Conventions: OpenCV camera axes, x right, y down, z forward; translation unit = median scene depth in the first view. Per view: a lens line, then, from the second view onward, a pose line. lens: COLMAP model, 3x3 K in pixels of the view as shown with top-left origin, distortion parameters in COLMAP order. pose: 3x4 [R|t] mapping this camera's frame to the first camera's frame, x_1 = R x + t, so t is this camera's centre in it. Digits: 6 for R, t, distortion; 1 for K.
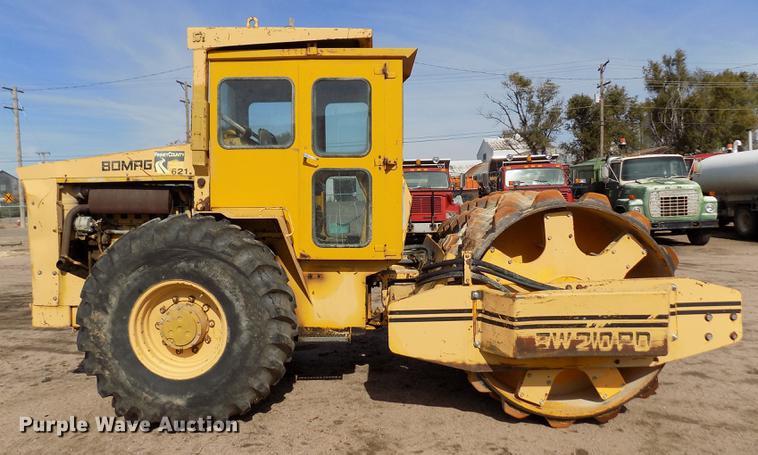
lens RADIAL K [[552.2, 0, 353.8], [0, 552.2, 222.6], [0, 0, 1]] dist [-0.087658, 0.086524]
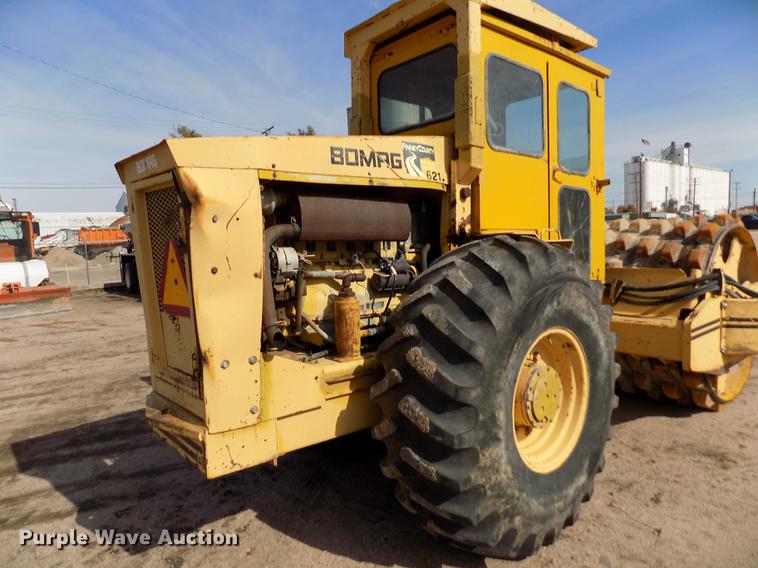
lens RADIAL K [[510.4, 0, 382.8], [0, 510.4, 281.5], [0, 0, 1]] dist [-0.085006, 0.085568]
pose [[0.737776, -0.061465, 0.672241, -0.822419], [0.050986, 0.998075, 0.035301, 0.010760], [-0.673117, 0.008230, 0.739490, 0.607506]]
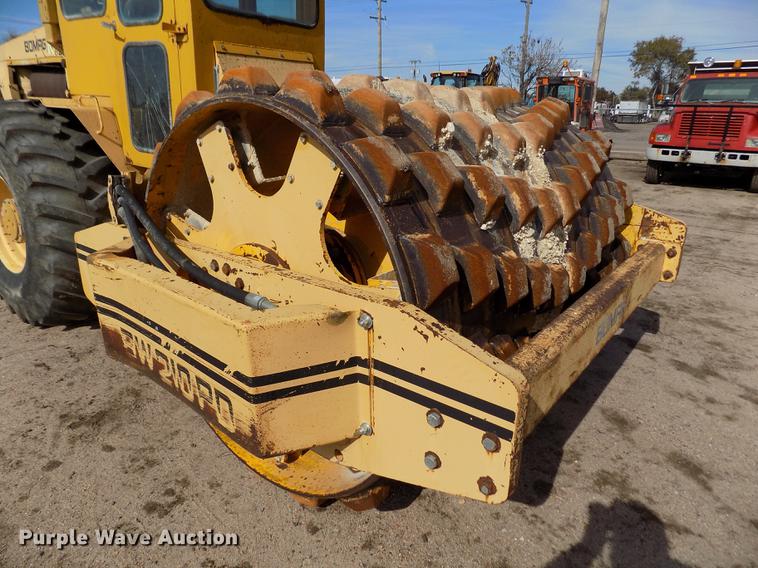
lens RADIAL K [[510.4, 0, 382.8], [0, 510.4, 281.5], [0, 0, 1]] dist [-0.085006, 0.085568]
pose [[0.816084, 0.226396, -0.531744, 0.663562], [-0.068686, 0.951552, 0.299719, -0.017470], [0.573837, -0.208073, 0.792097, 0.597742]]
